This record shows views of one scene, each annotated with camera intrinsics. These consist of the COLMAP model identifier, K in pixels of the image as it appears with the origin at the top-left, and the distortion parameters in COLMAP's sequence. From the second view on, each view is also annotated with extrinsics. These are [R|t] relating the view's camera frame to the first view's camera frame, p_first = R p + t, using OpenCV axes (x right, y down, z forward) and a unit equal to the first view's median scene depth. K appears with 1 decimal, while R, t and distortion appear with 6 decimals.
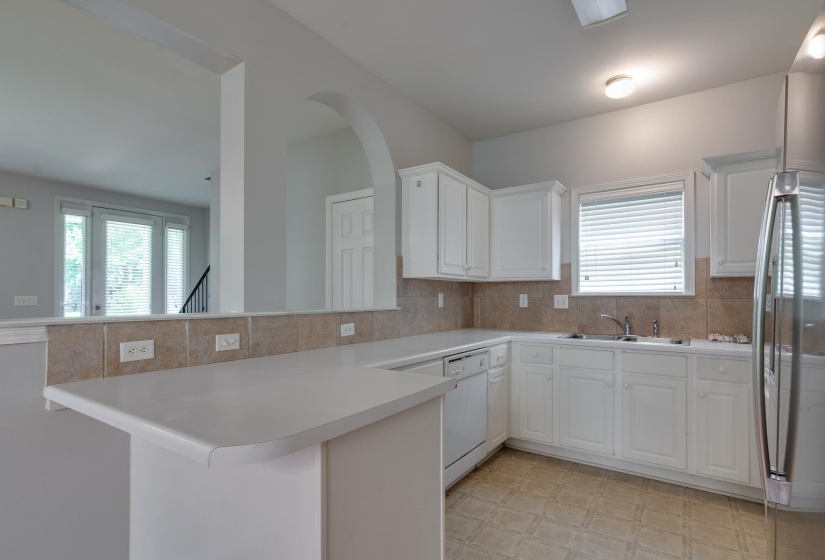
lens RADIAL K [[406.6, 0, 406.0], [0, 406.6, 295.8], [0, 0, 1]] dist [0.001873, 0.000529]
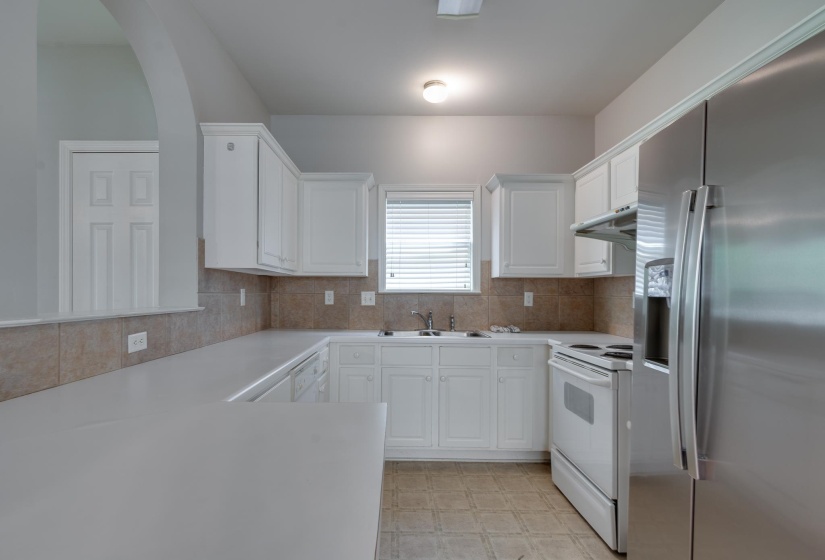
lens RADIAL K [[409.4, 0, 389.7], [0, 409.4, 295.9], [0, 0, 1]] dist [0.001799, -0.000187]
pose [[0.833540, 0.000788, 0.552458, -0.144370], [-0.006884, 0.999936, 0.008961, -0.001280], [-0.552416, -0.011272, 0.833493, 0.179446]]
